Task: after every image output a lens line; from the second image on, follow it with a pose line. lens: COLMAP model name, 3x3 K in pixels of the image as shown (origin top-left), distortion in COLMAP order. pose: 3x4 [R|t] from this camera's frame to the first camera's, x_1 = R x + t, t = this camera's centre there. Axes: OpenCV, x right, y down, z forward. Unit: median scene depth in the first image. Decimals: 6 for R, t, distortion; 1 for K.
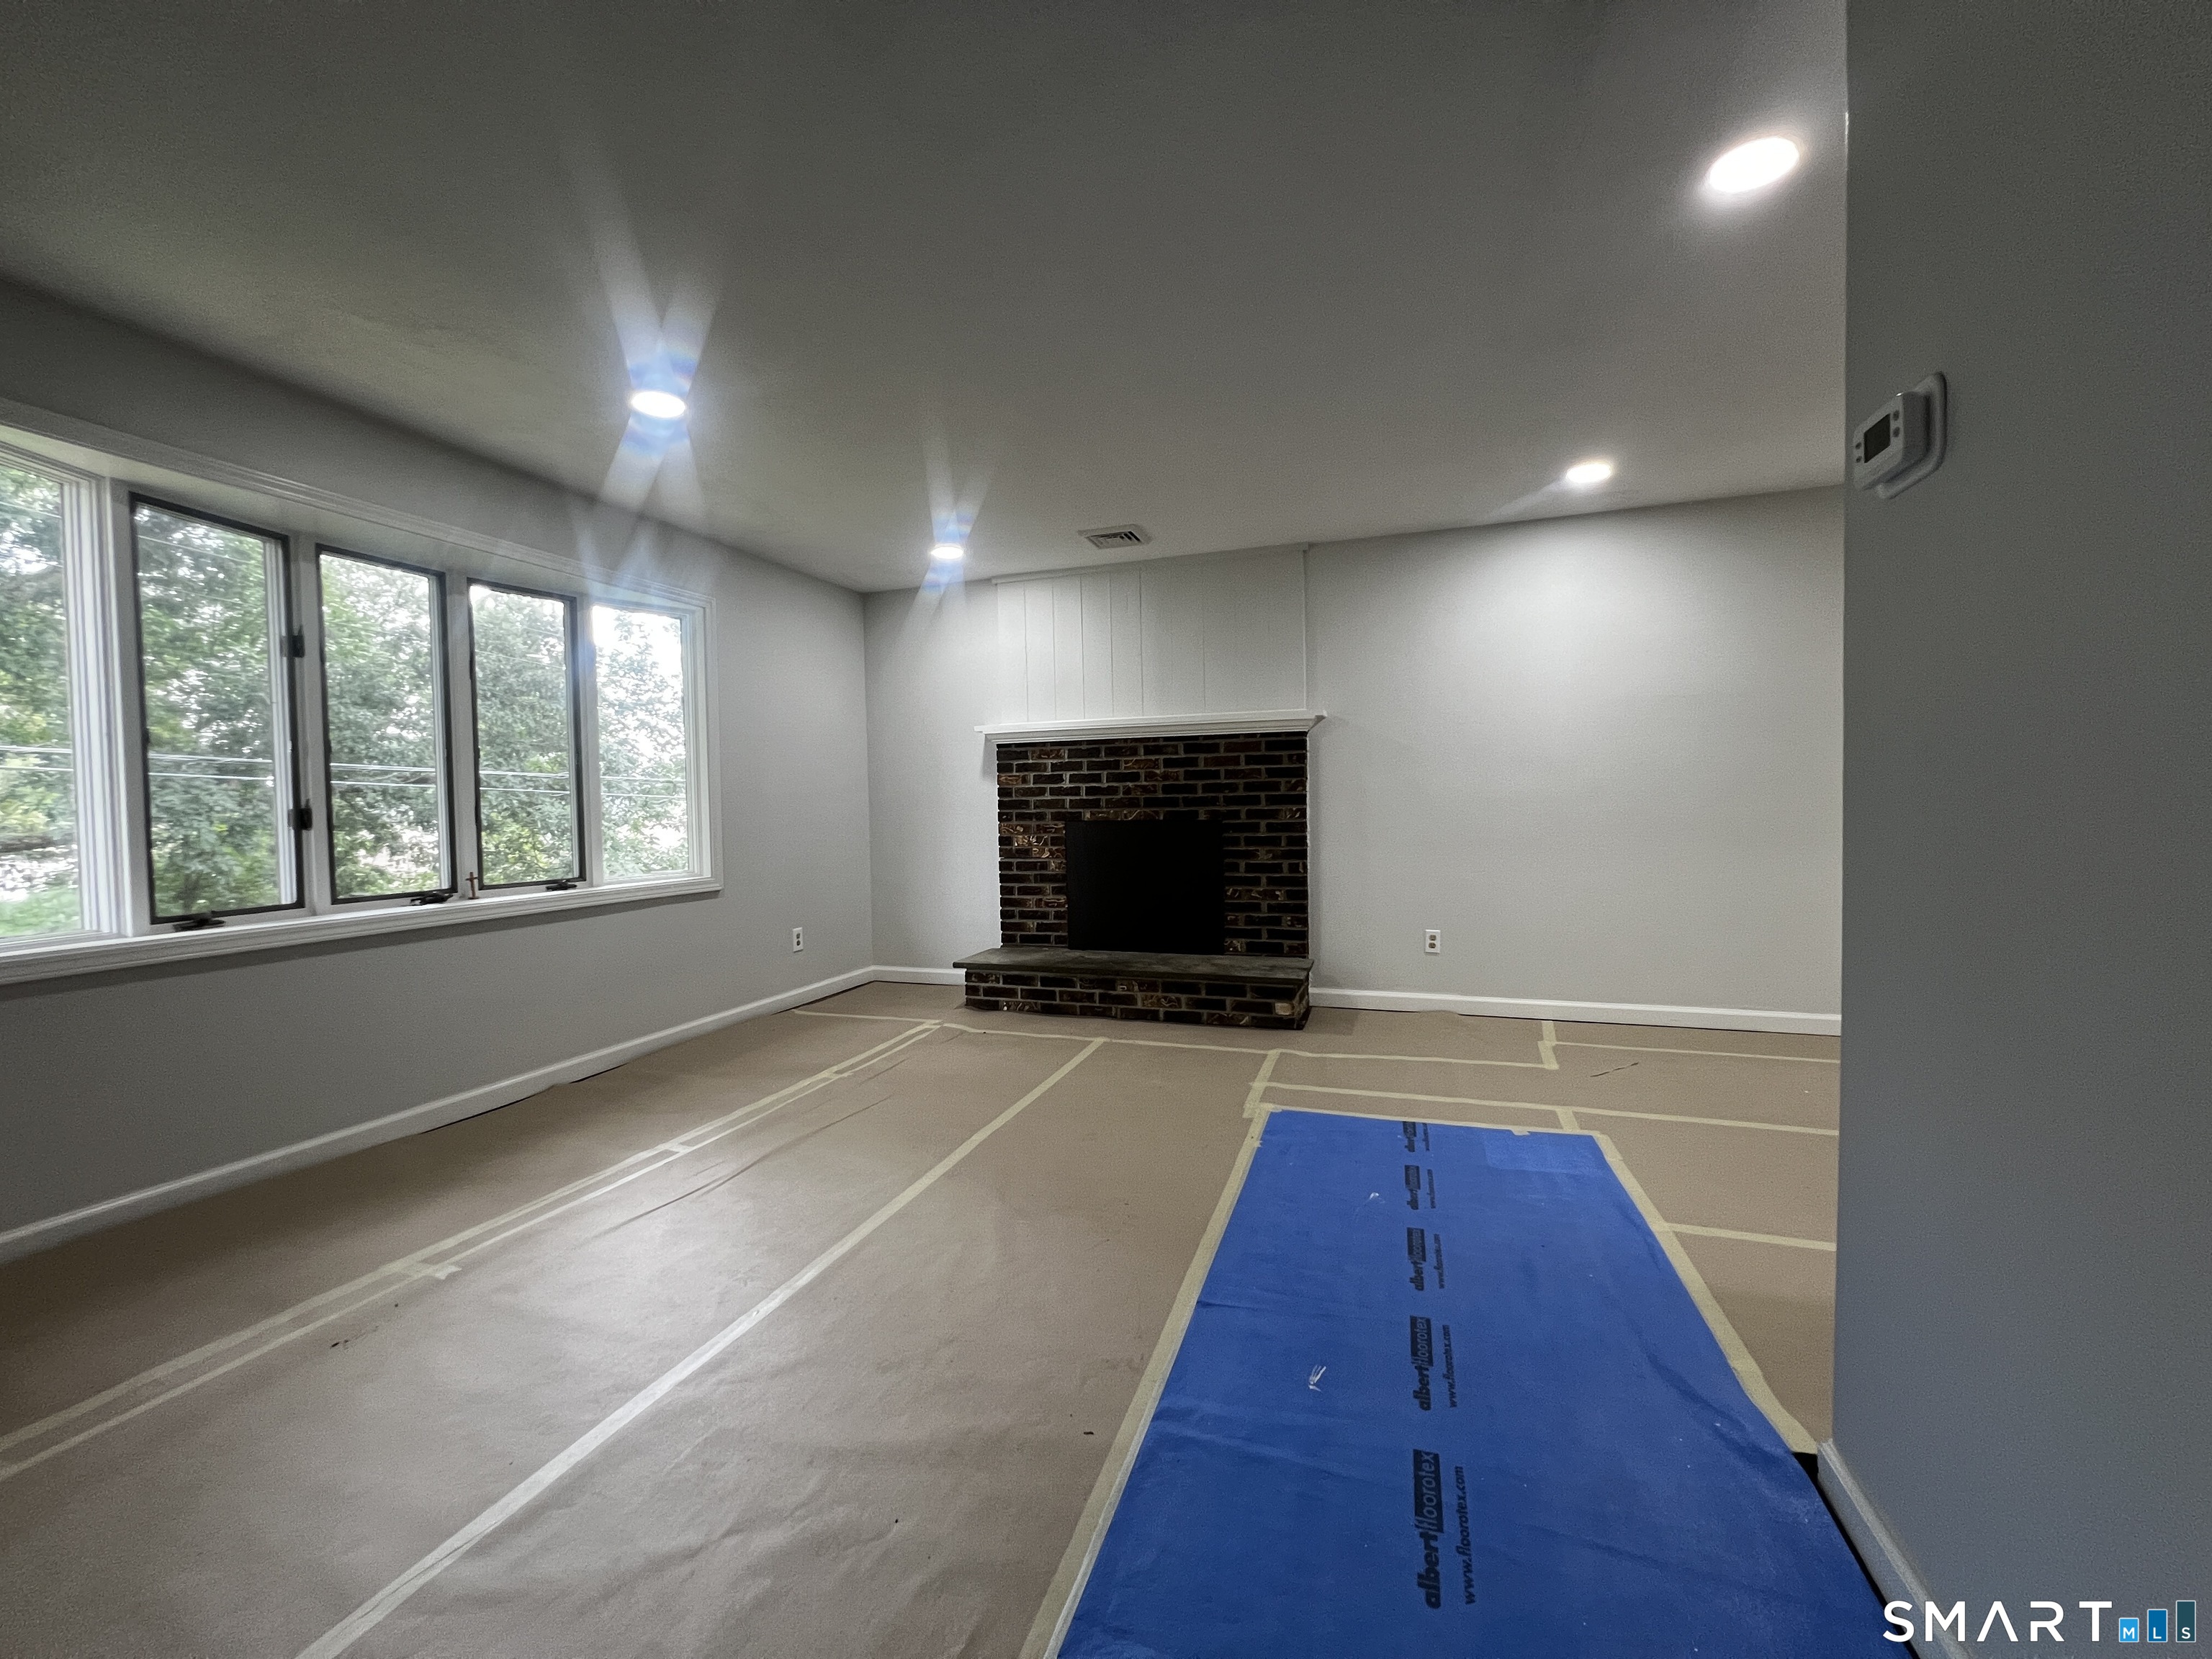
lens RADIAL K [[884.4, 0, 1114.0], [0, 884.4, 848.2], [0, 0, 1]] dist [0.002794, 0.000252]
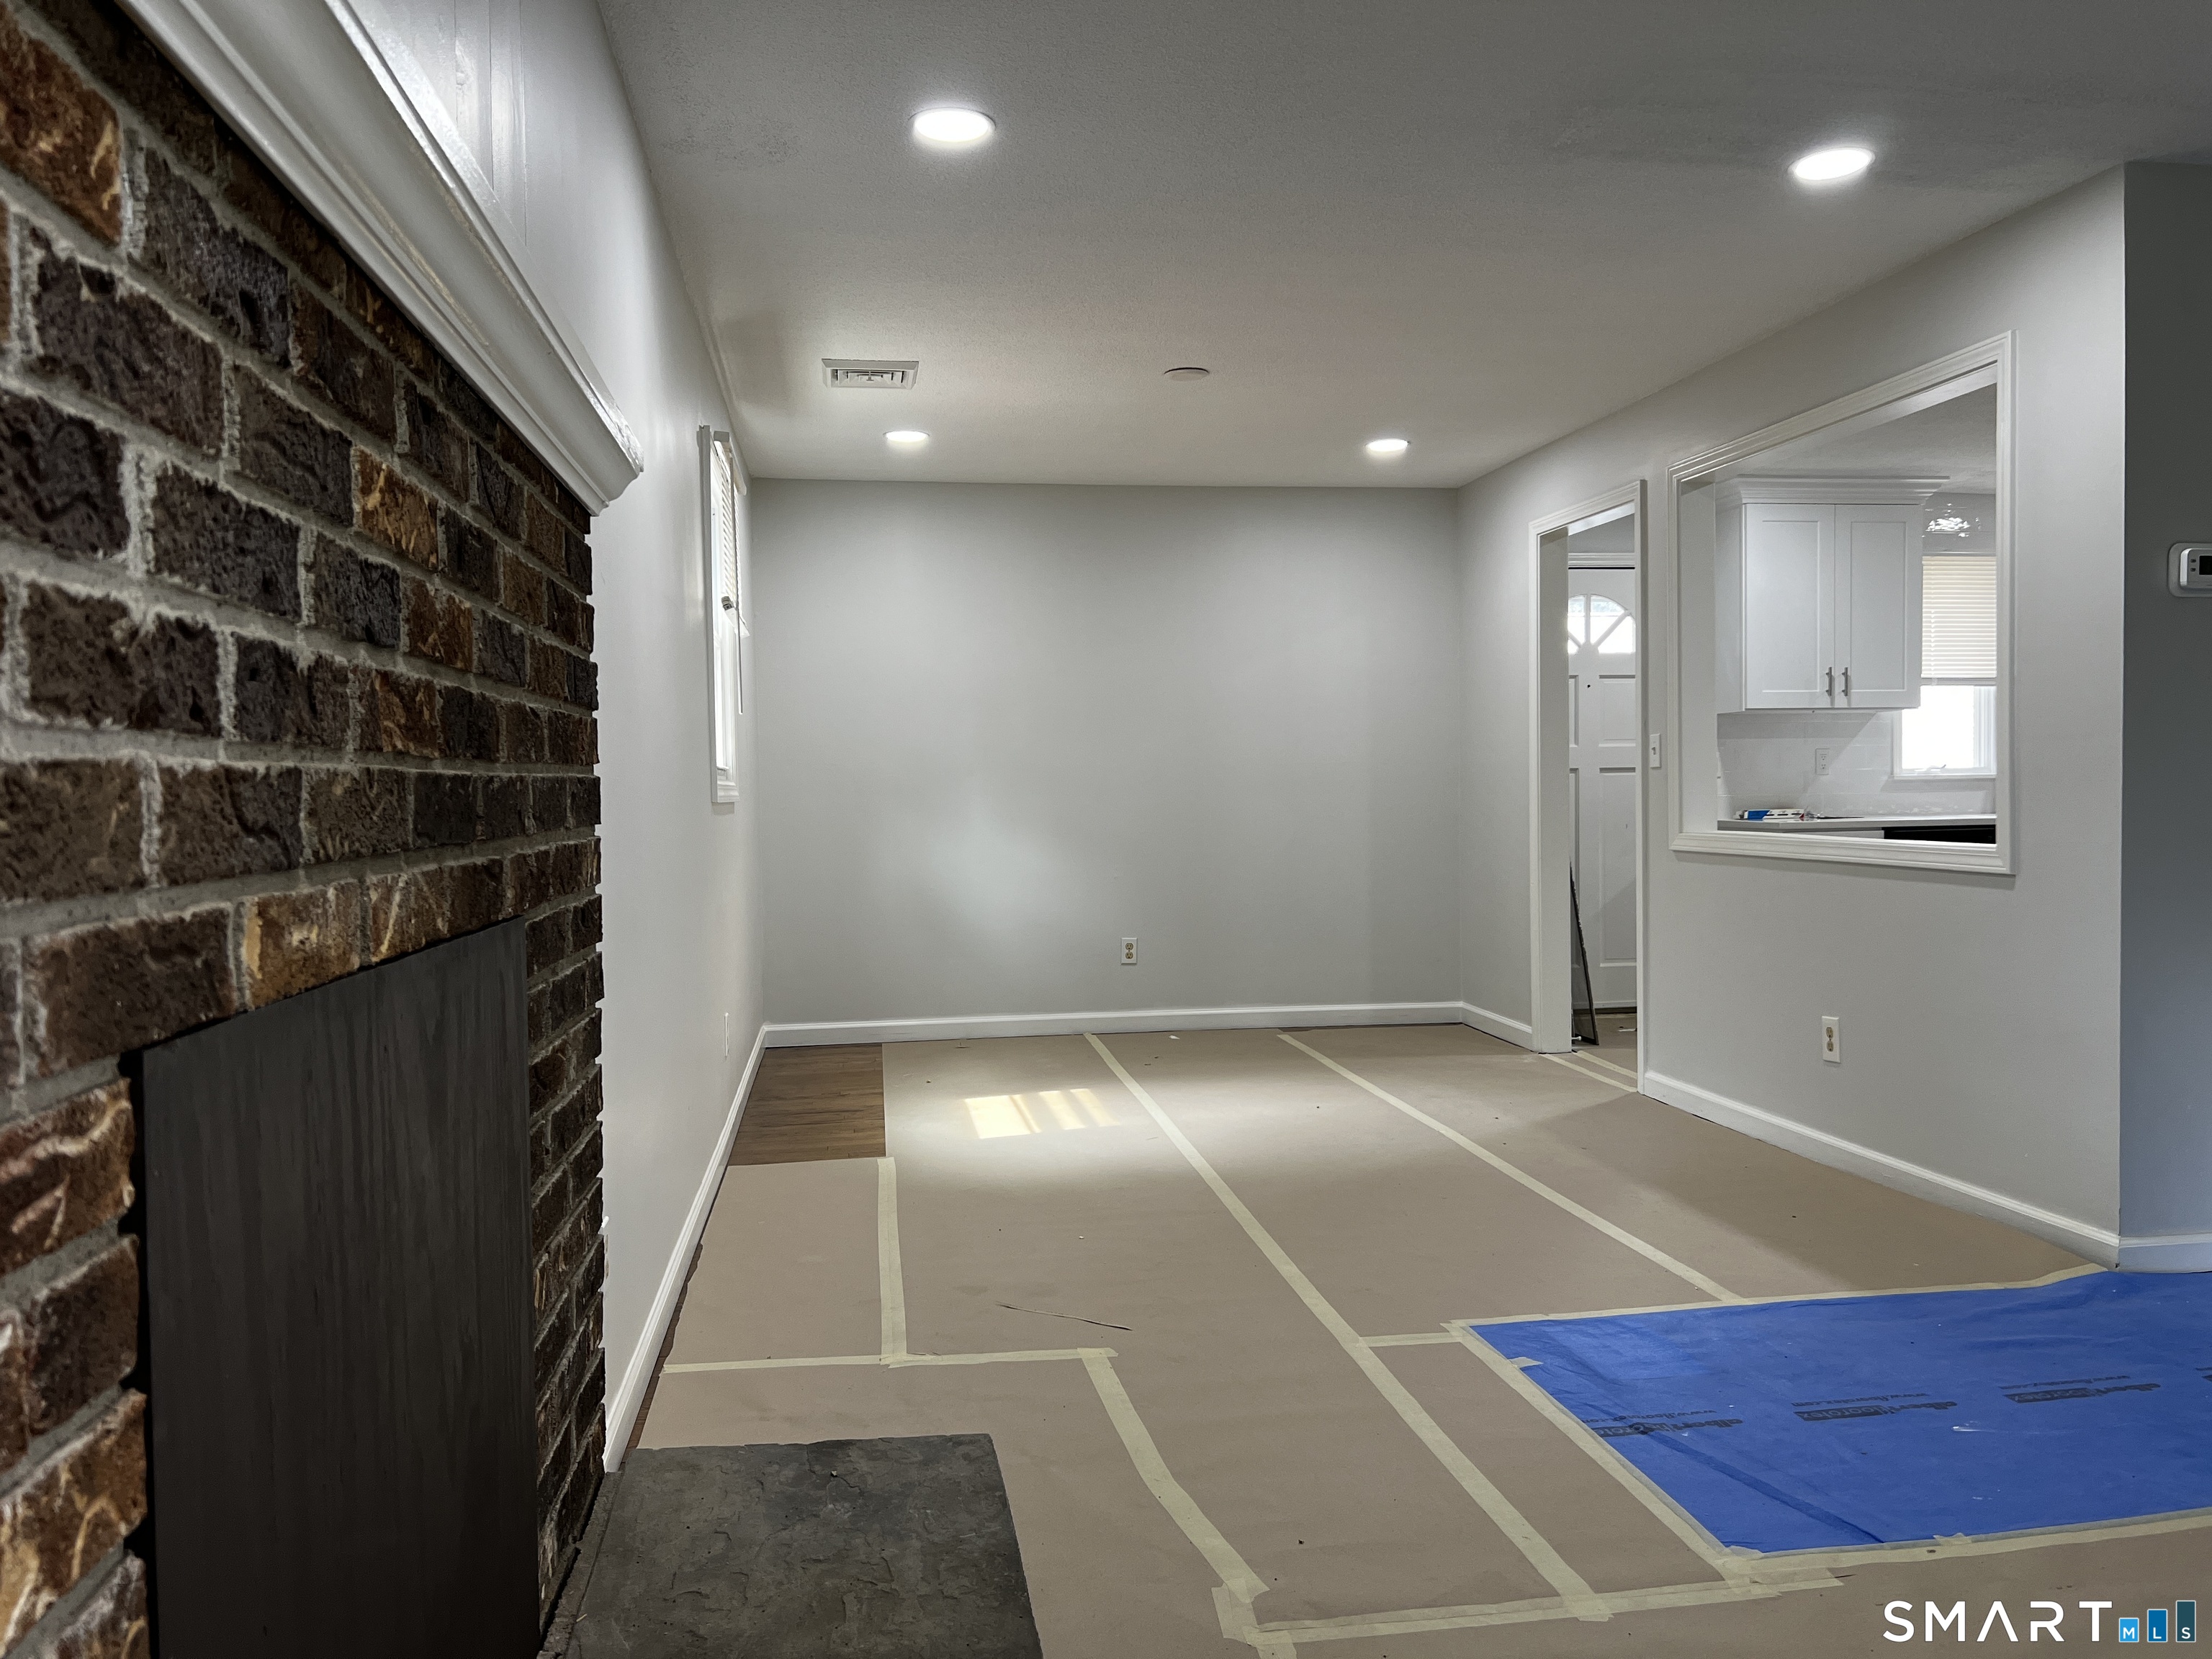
lens RADIAL K [[1666.1, 0, 1068.4], [0, 1666.1, 841.0], [0, 0, 1]] dist [0.001820, -0.011939]
pose [[-0.443724, -0.004389, 0.896153, -0.241051], [0.067980, 0.996942, 0.038542, -0.051837], [-0.893581, 0.078022, -0.442069, 1.064790]]
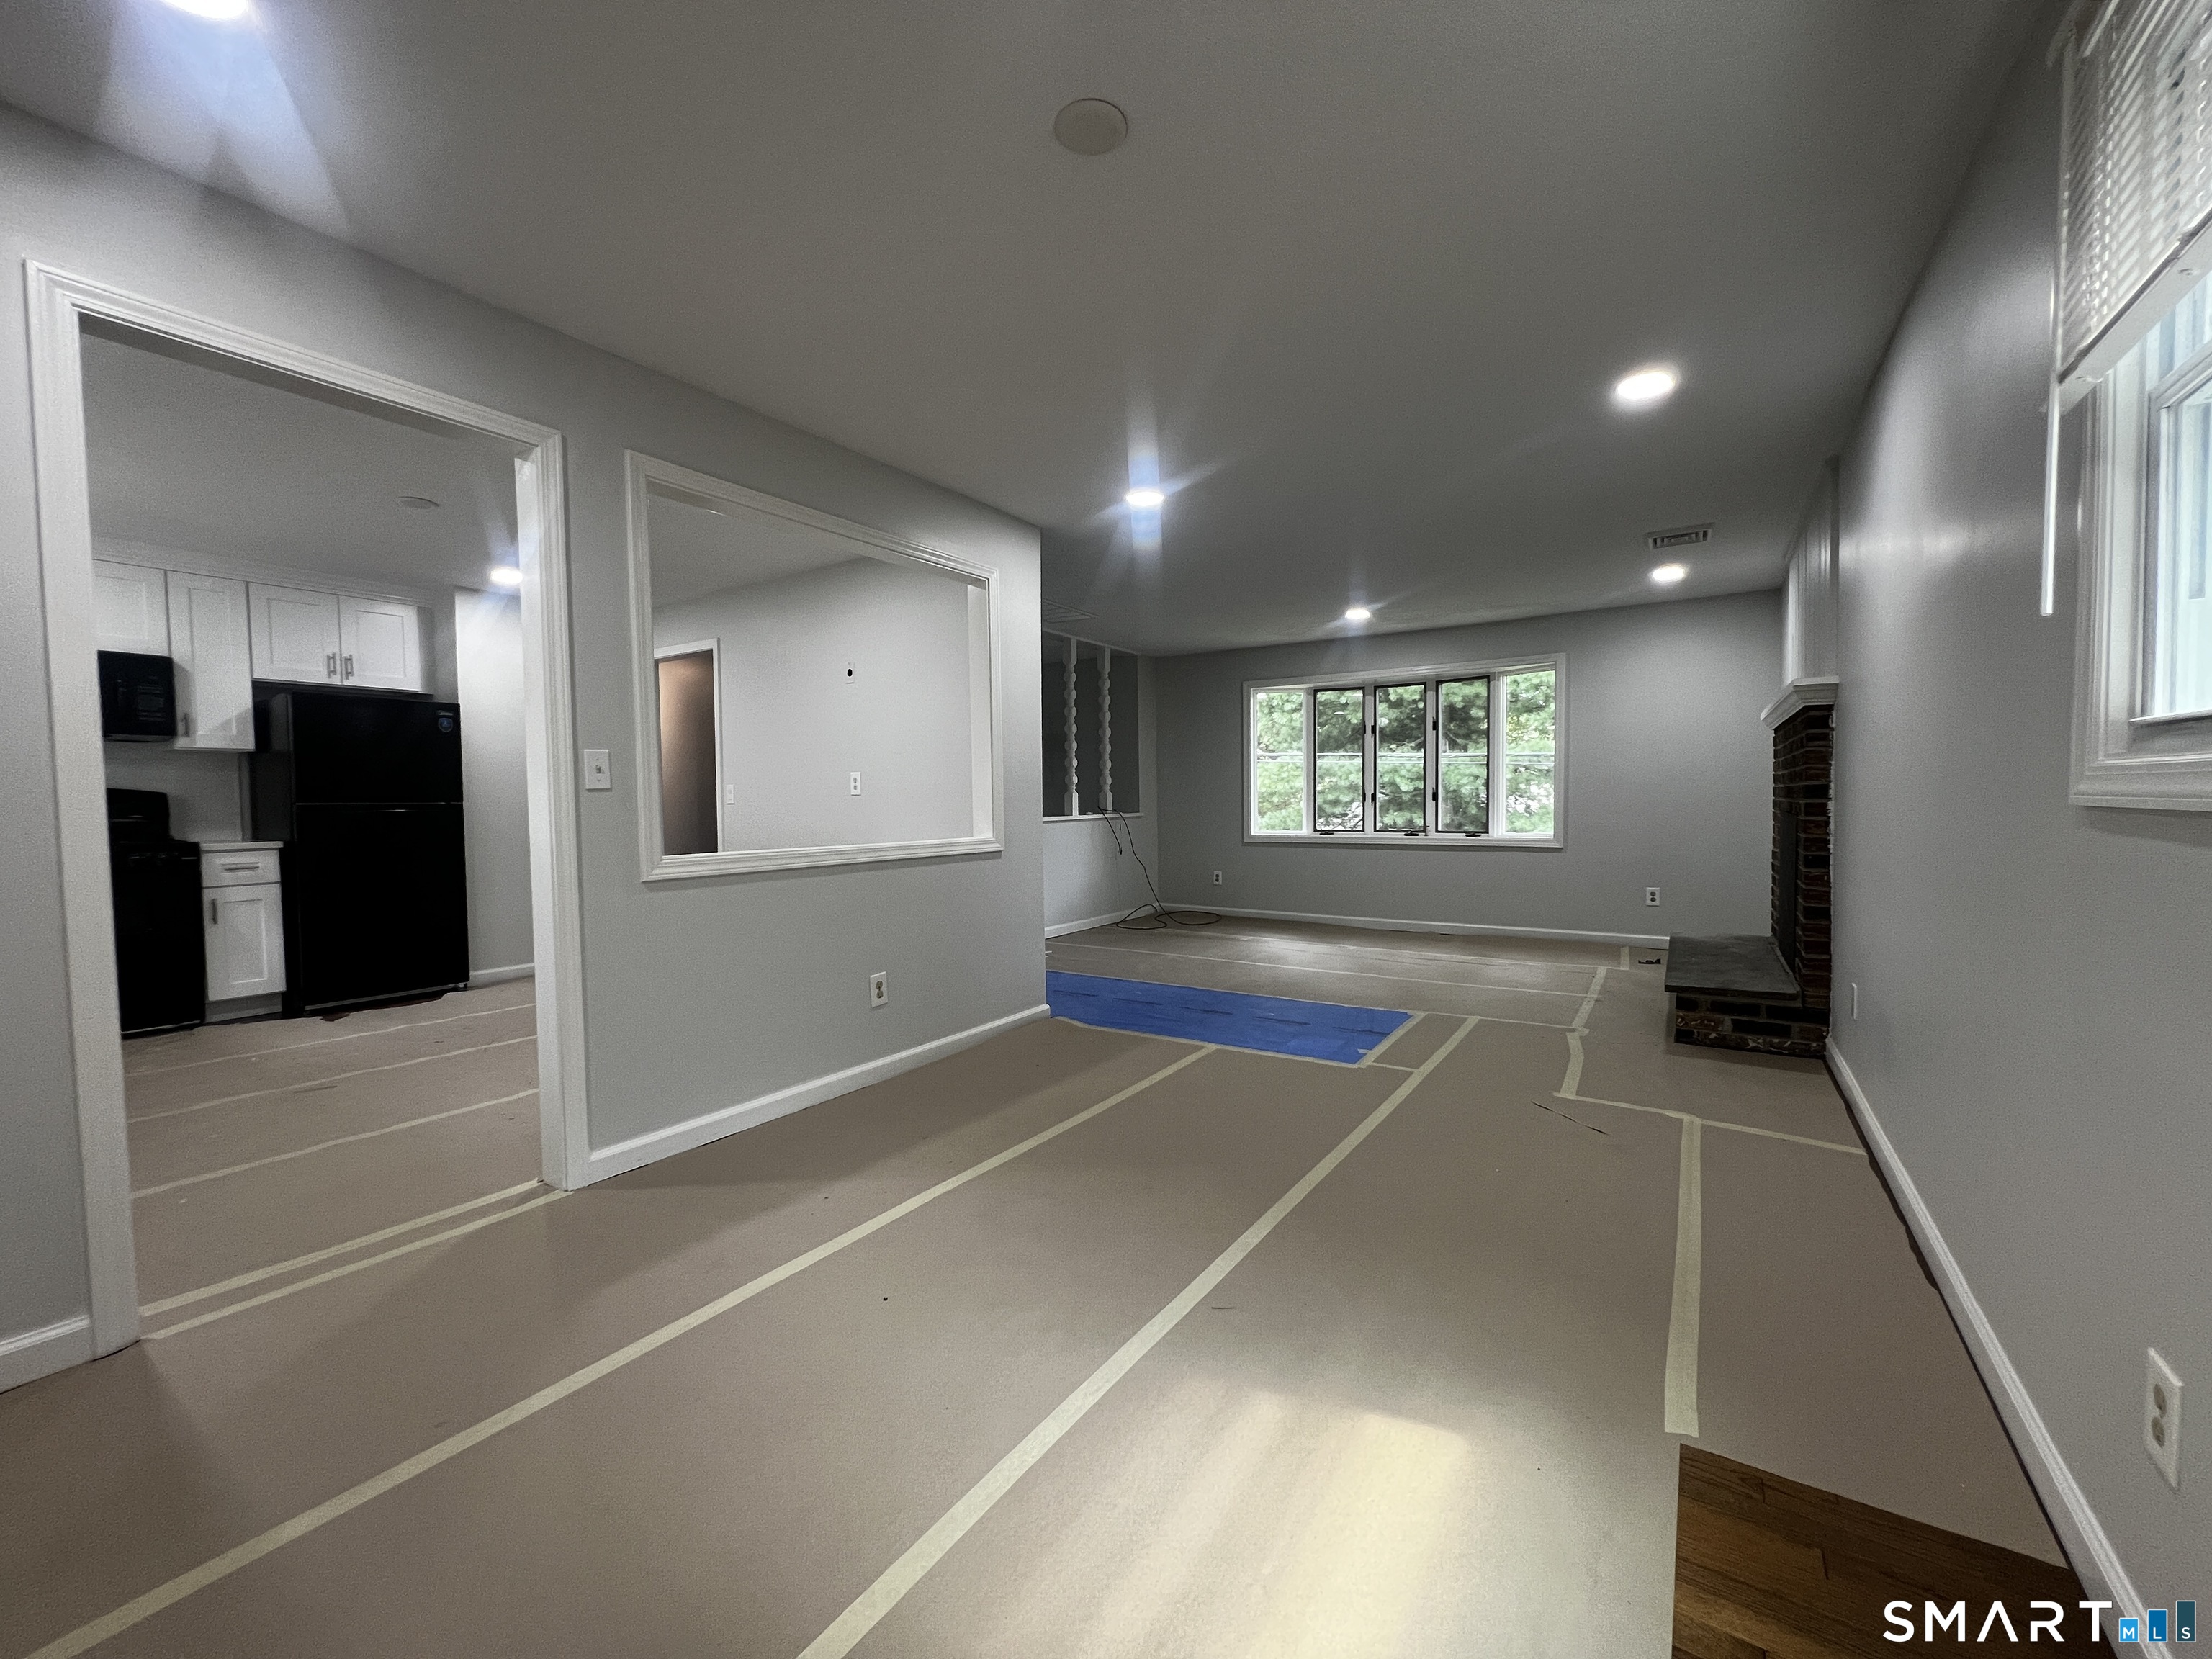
lens RADIAL K [[889.5, 0, 1108.3], [0, 889.5, 834.1], [0, 0, 1]] dist [-0.003014, 0.000934]
pose [[-0.246406, 0.058465, -0.967402, 1.122146], [-0.033860, 0.997050, 0.068882, -0.050021], [0.968575, 0.049729, -0.243700, 0.578046]]
